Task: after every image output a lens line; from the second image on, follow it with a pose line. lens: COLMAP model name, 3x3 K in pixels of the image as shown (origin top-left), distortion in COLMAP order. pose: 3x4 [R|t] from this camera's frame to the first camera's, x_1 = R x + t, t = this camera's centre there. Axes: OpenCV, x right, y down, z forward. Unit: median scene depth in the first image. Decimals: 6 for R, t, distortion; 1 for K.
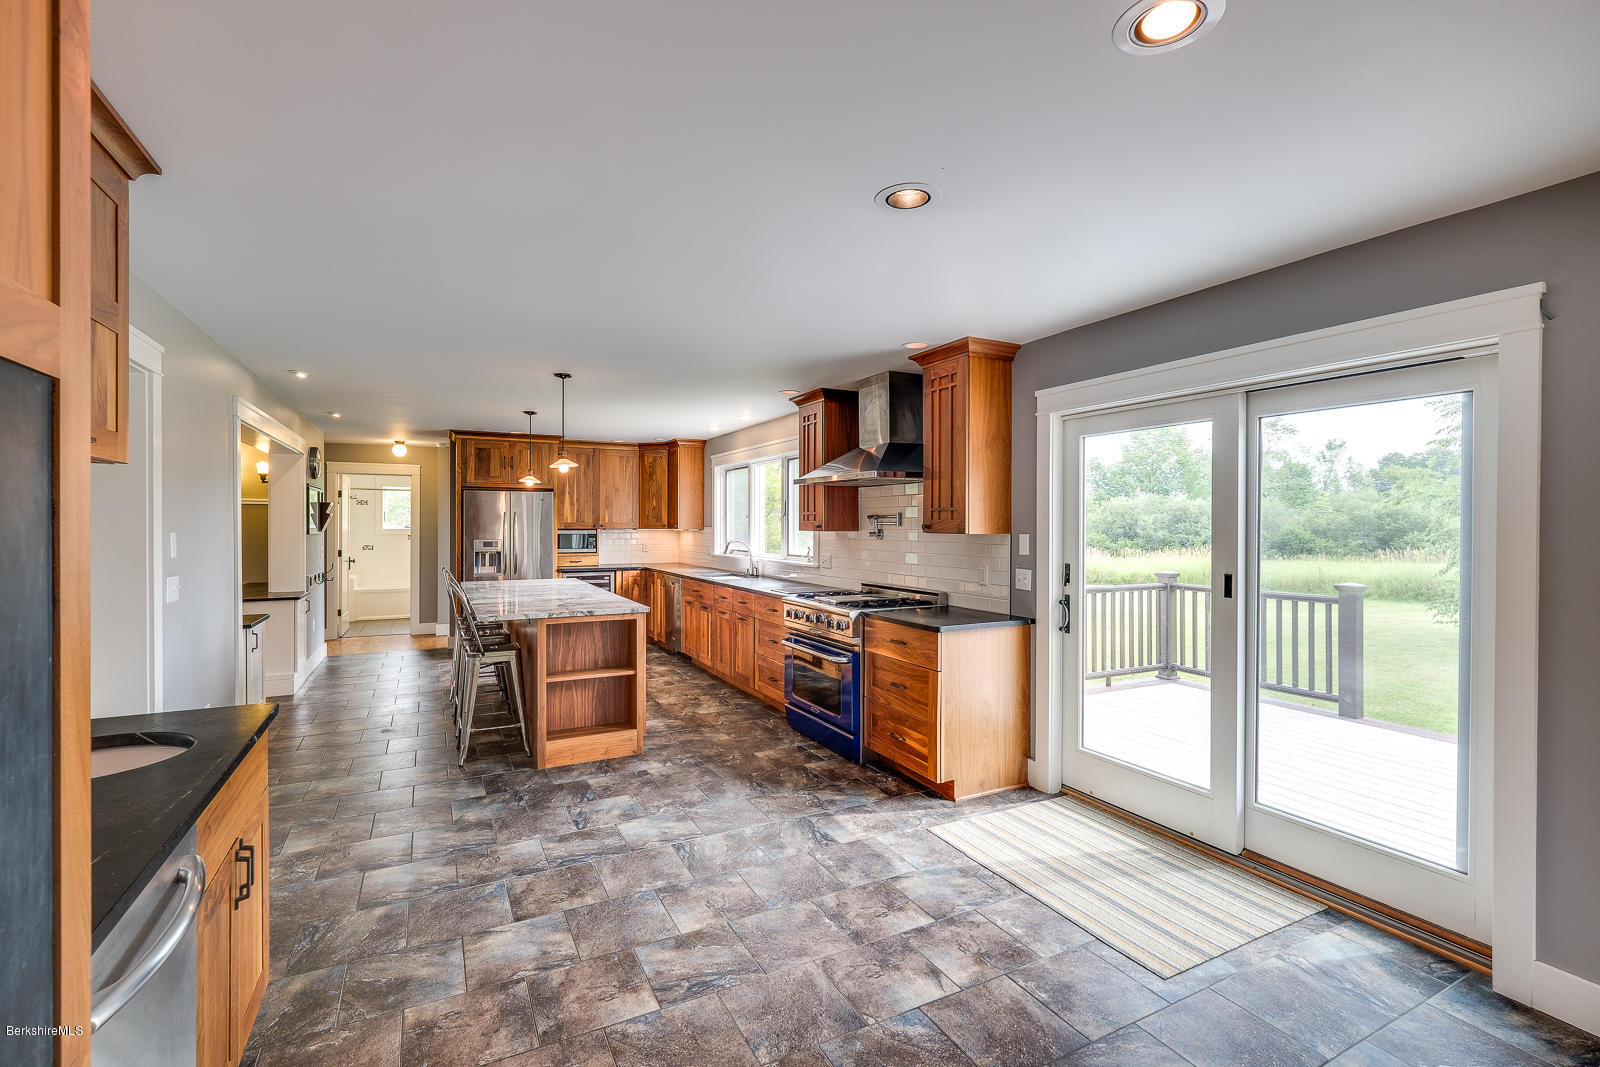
lens RADIAL K [[716.6, 0, 803.1], [0, 716.6, 524.4], [0, 0, 1]] dist [0.000196, -0.000350]
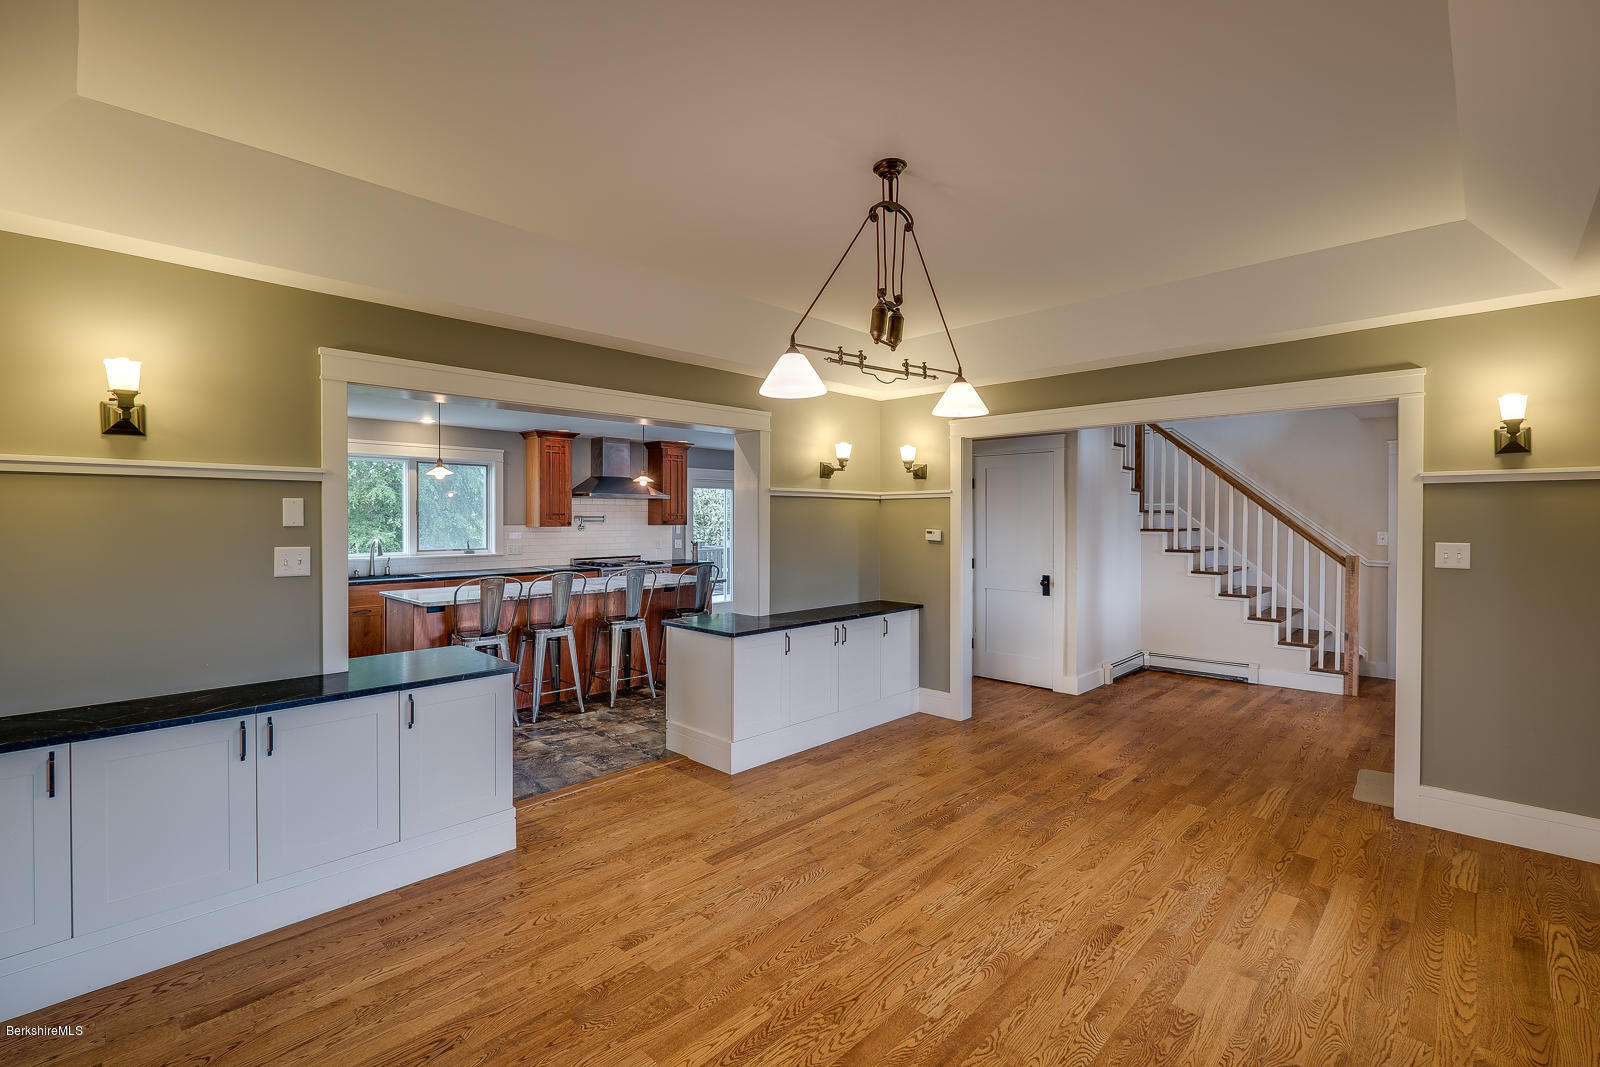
lens RADIAL K [[704.1, 0, 794.2], [0, 704.1, 515.6], [0, 0, 1]] dist [-0.002929, -0.001400]
pose [[-0.314179, 0.002133, 0.949361, -1.108844], [0.000956, 0.999998, -0.001931, -0.006864], [-0.949363, 0.000301, -0.314180, 0.742367]]
